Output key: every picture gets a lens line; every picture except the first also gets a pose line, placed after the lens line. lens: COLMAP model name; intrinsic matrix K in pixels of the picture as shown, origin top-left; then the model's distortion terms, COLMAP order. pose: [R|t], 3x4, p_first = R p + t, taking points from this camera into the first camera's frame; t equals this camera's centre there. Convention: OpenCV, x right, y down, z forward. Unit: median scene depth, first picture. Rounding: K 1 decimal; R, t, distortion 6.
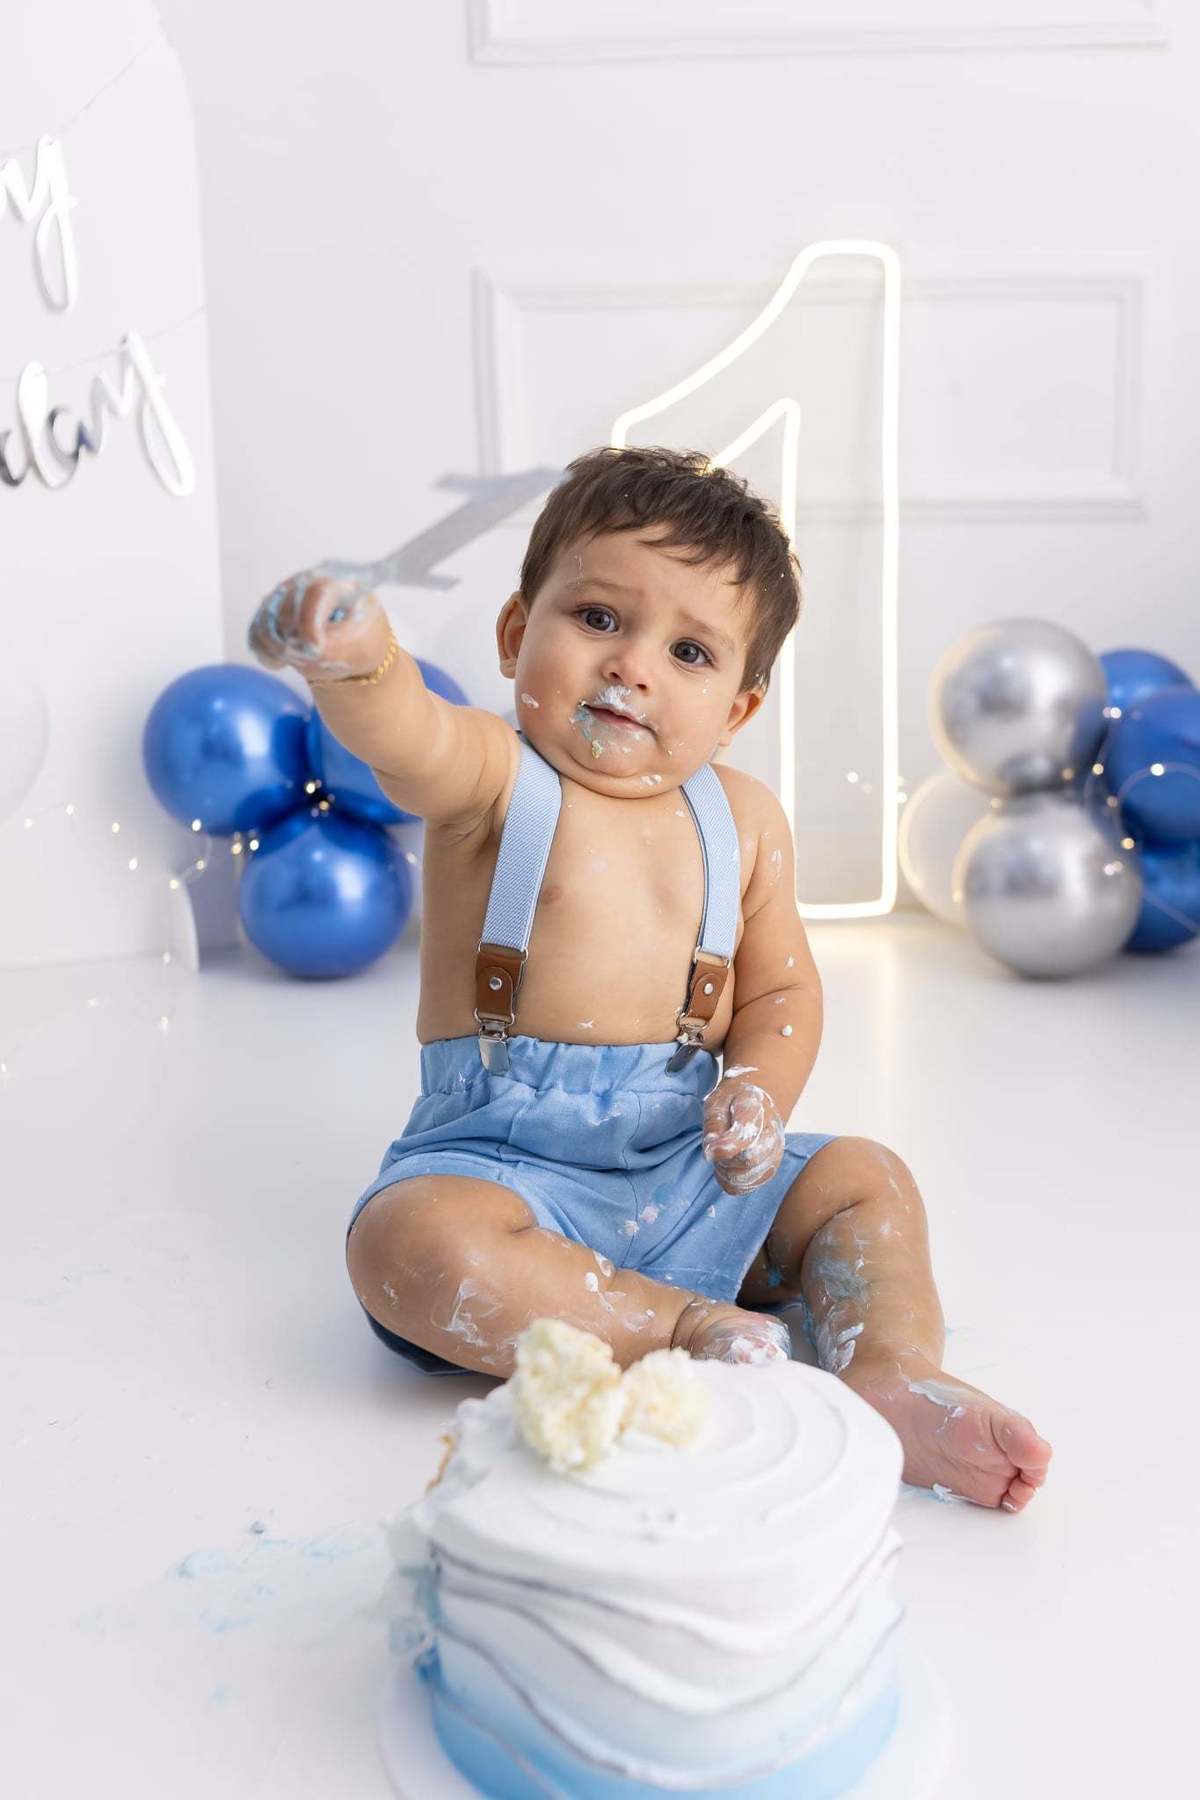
lens RADIAL K [[1927.3, 0, 602.4], [0, 1927.3, 928.3], [0, 0, 1]] dist [0.000238, 0.000000]
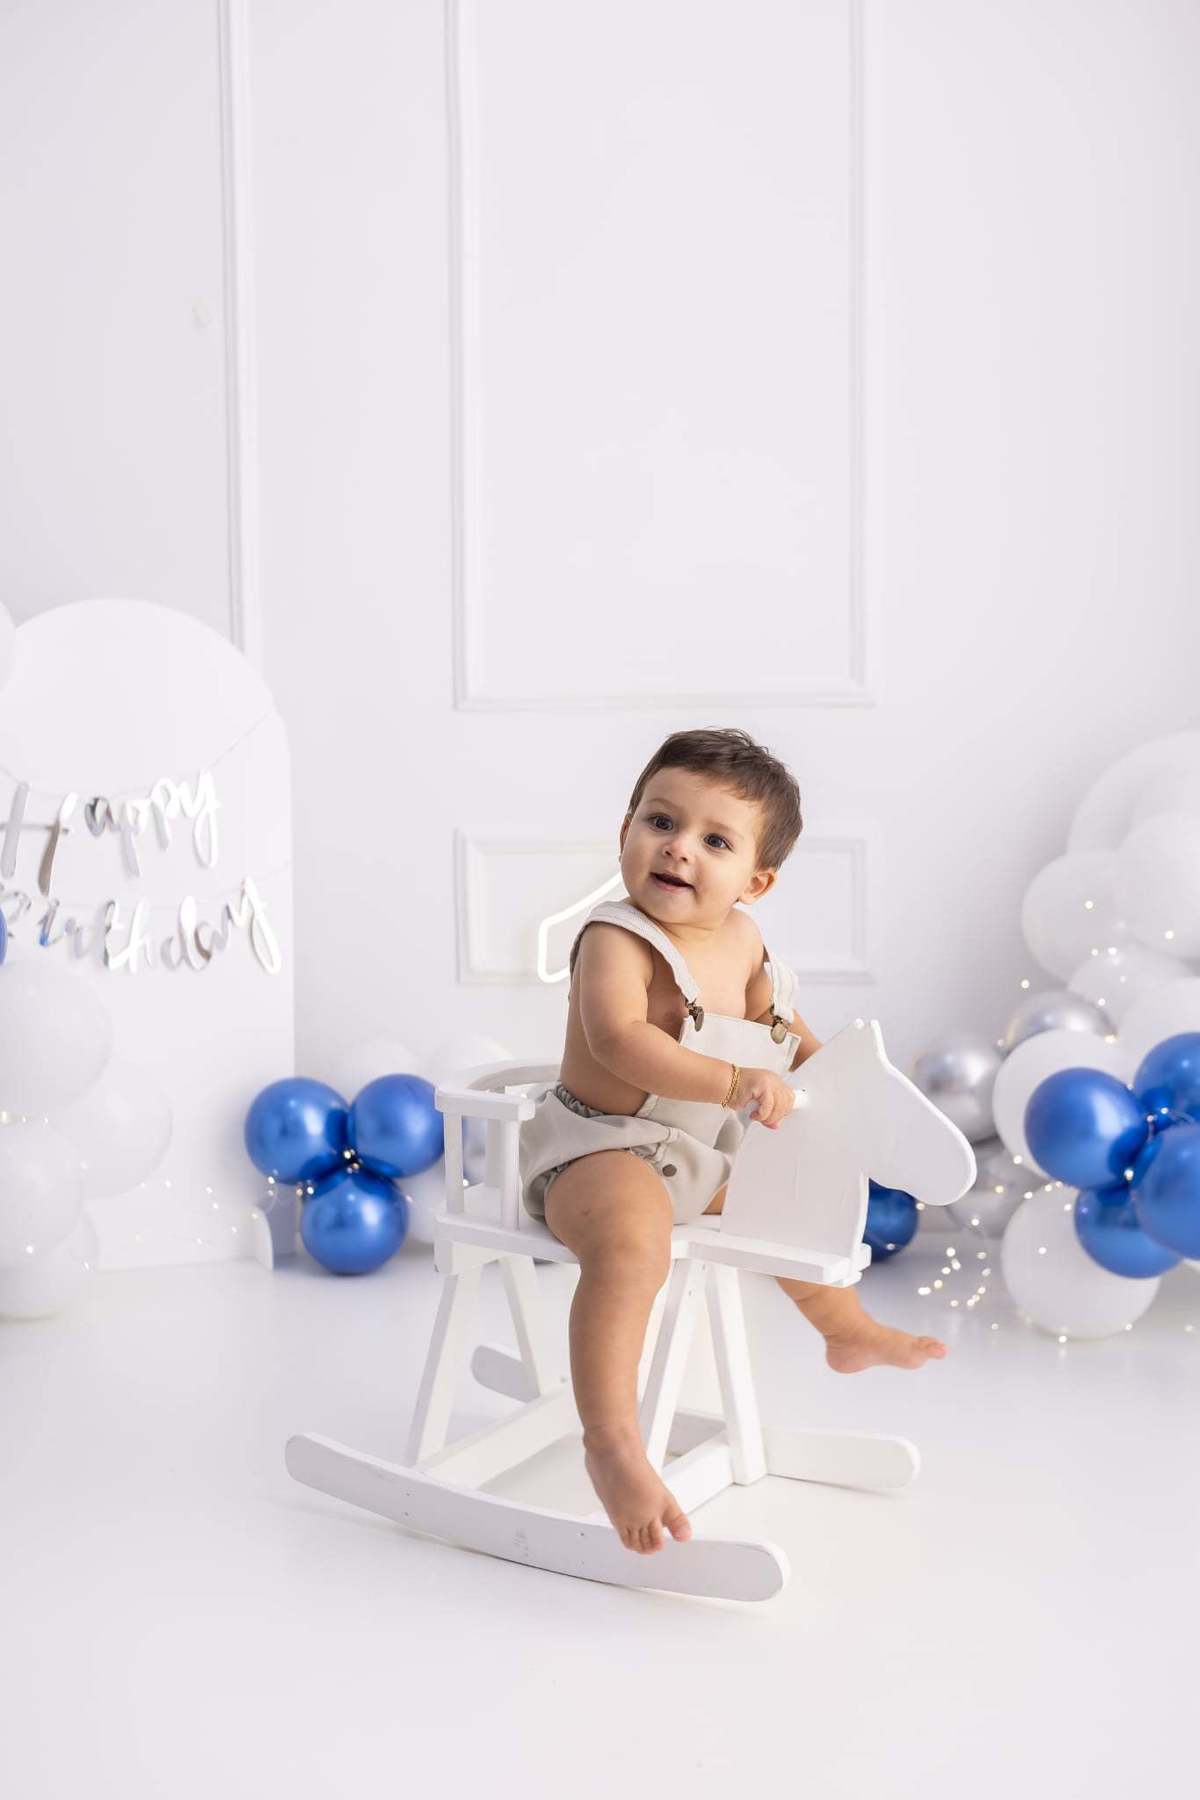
lens RADIAL K [[1927.3, 0, 598.9], [0, 1927.3, 872.9], [0, 0, 1]] dist [0.000238, 0.000000]
pose [[0.999938, 0.006340, 0.009112, 0.043605], [-0.004469, 0.981315, -0.192355, 0.005395], [-0.010161, 0.192303, 0.981283, -0.635162]]
